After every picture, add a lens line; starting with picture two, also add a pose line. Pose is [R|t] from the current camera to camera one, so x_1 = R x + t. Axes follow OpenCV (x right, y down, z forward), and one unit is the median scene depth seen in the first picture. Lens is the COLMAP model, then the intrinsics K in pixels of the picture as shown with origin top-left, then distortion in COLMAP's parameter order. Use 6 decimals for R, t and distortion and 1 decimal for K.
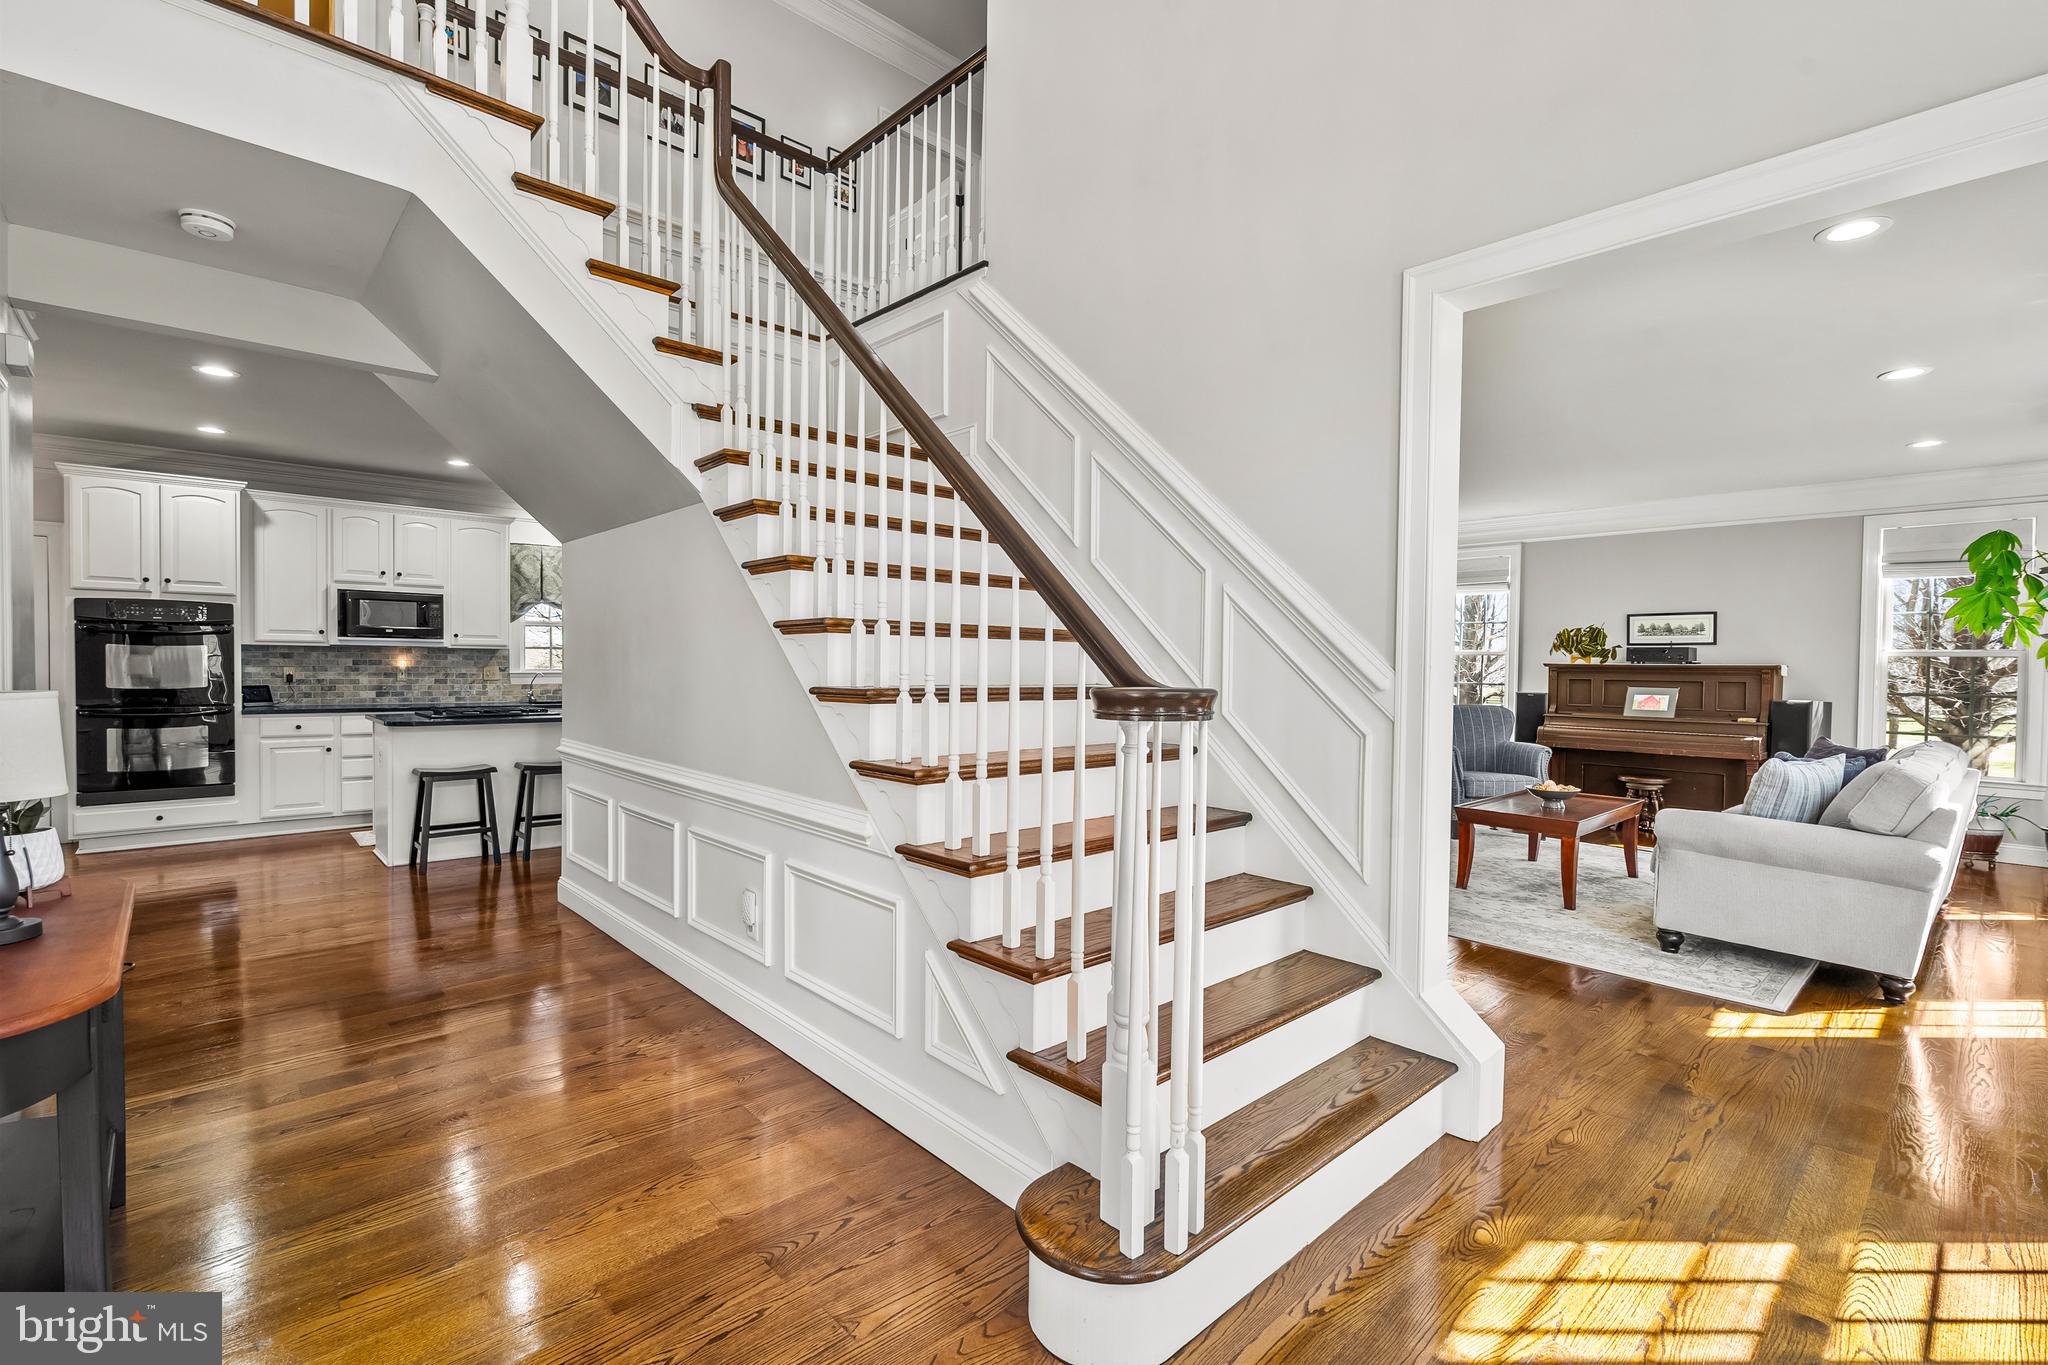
lens RADIAL K [[929.6, 0, 1015.8], [0, 929.6, 679.4], [0, 0, 1]] dist [-0.001545, 0.002317]
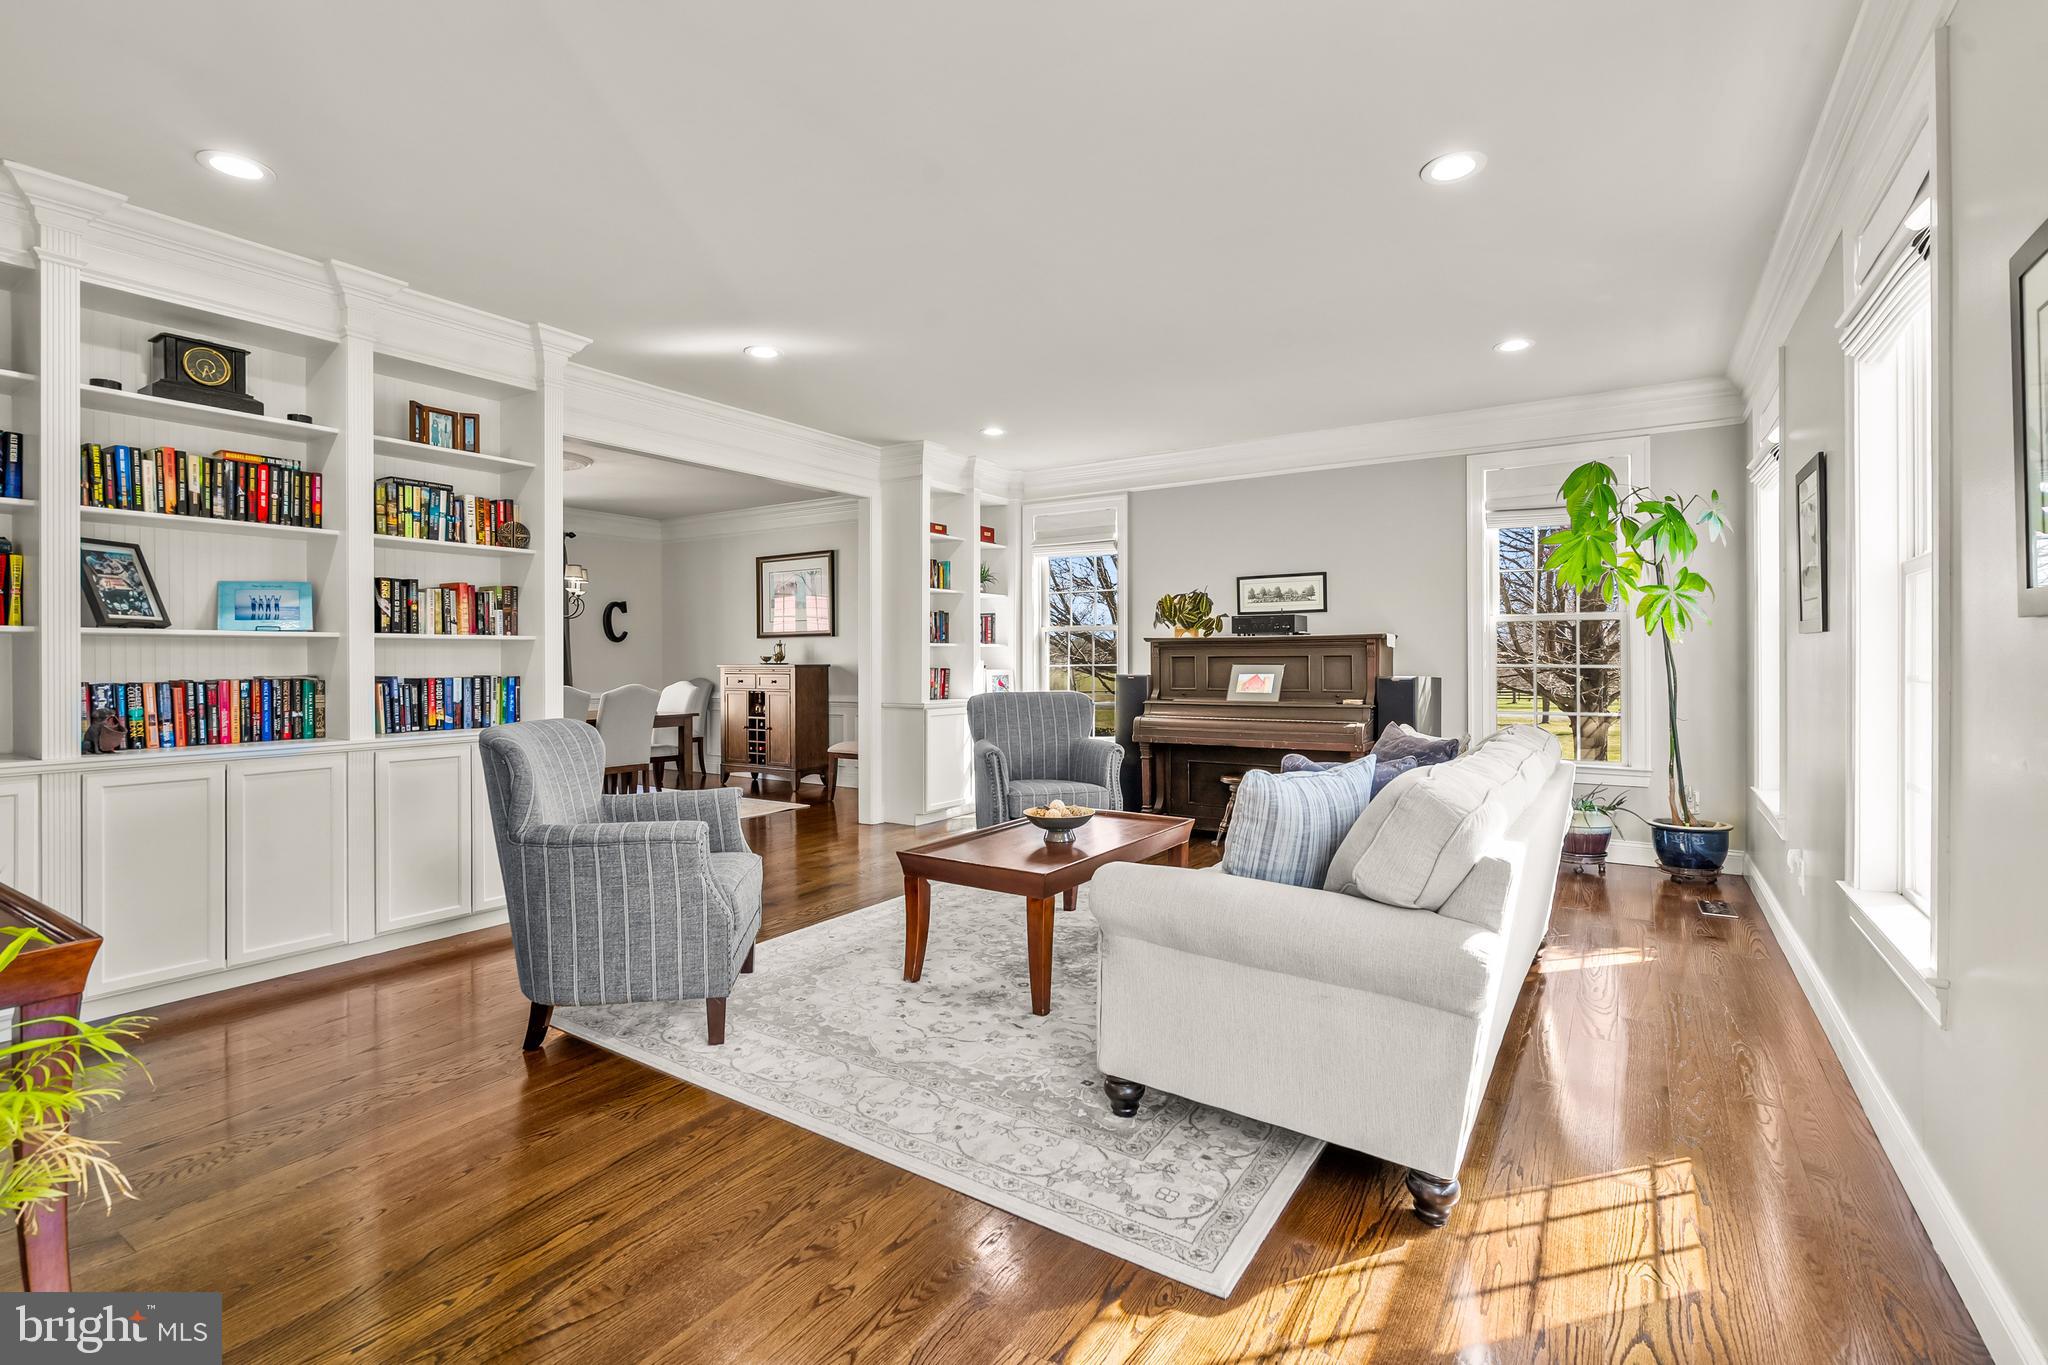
lens RADIAL K [[929.6, 0, 1031.1], [0, 929.6, 657.1], [0, 0, 1]] dist [-0.001545, 0.002317]
pose [[0.969784, -0.014775, 0.243517, 0.348697], [0.019931, 0.999626, -0.018723, 0.015540], [-0.243149, 0.023011, 0.969716, 0.308740]]
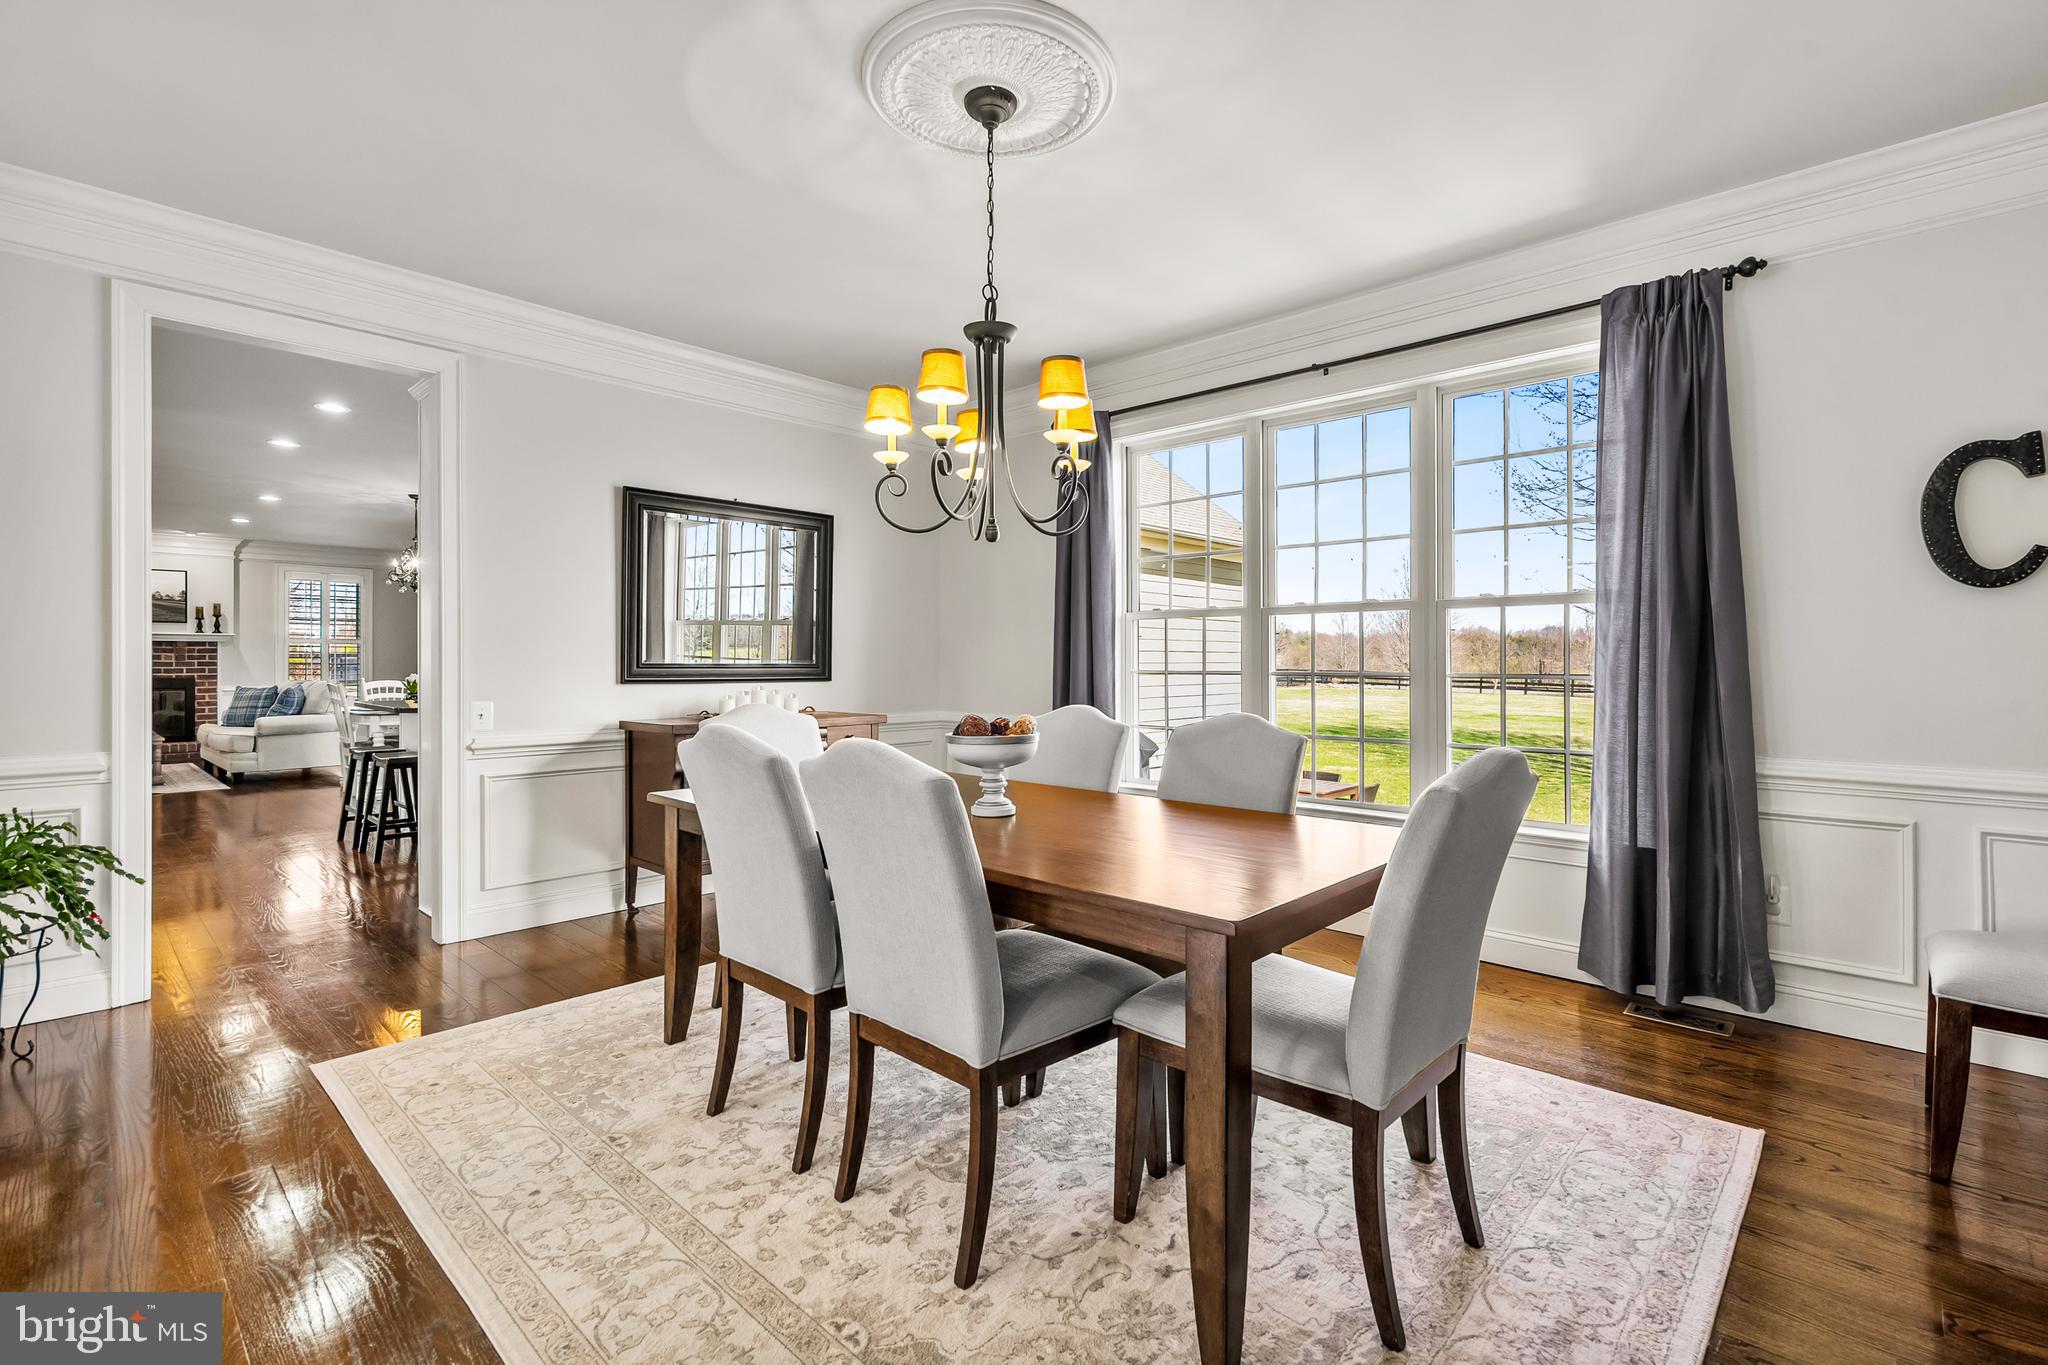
lens RADIAL K [[929.6, 0, 1021.1], [0, 929.6, 653.6], [0, 0, 1]] dist [-0.001545, 0.002317]
pose [[0.062180, -0.017219, -0.997916, 0.448503], [-0.021877, 0.999587, -0.018611, -0.004317], [0.997825, 0.022989, 0.061777, 1.472929]]
